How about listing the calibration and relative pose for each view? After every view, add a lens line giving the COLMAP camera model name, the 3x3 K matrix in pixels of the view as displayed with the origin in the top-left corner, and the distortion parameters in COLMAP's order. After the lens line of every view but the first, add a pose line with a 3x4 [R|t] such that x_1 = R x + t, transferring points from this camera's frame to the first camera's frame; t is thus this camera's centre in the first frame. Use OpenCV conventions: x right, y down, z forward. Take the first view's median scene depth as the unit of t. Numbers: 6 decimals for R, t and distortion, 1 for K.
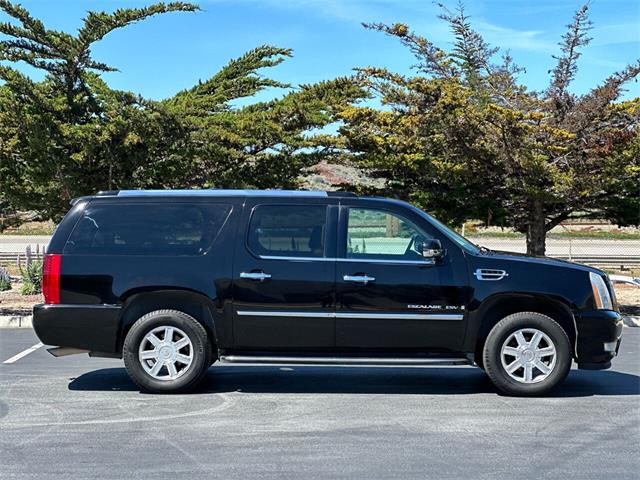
lens RADIAL K [[1402.0, 0, 324.2], [0, 1402.0, 227.4], [0, 0, 1]] dist [0.183643, 0.000000]
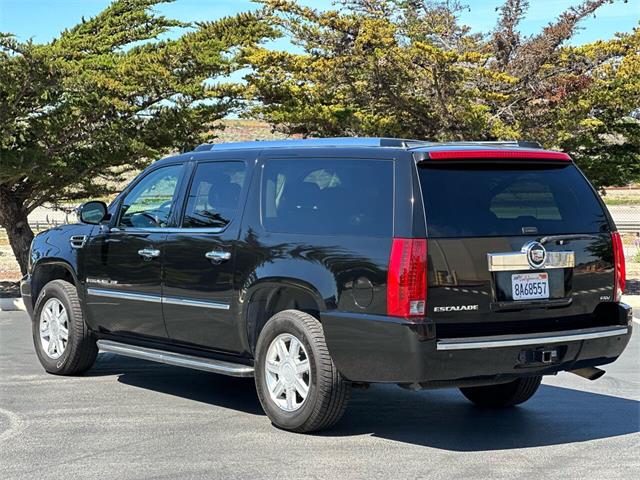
lens RADIAL K [[1402.0, 0, 325.2], [0, 1402.0, 242.0], [0, 0, 1]] dist [0.183643, 0.000000]
pose [[0.999926, -0.004082, 0.011418, 0.051565], [0.003688, 0.999405, 0.034302, 0.001216], [-0.011552, -0.034258, 0.999346, 0.159436]]
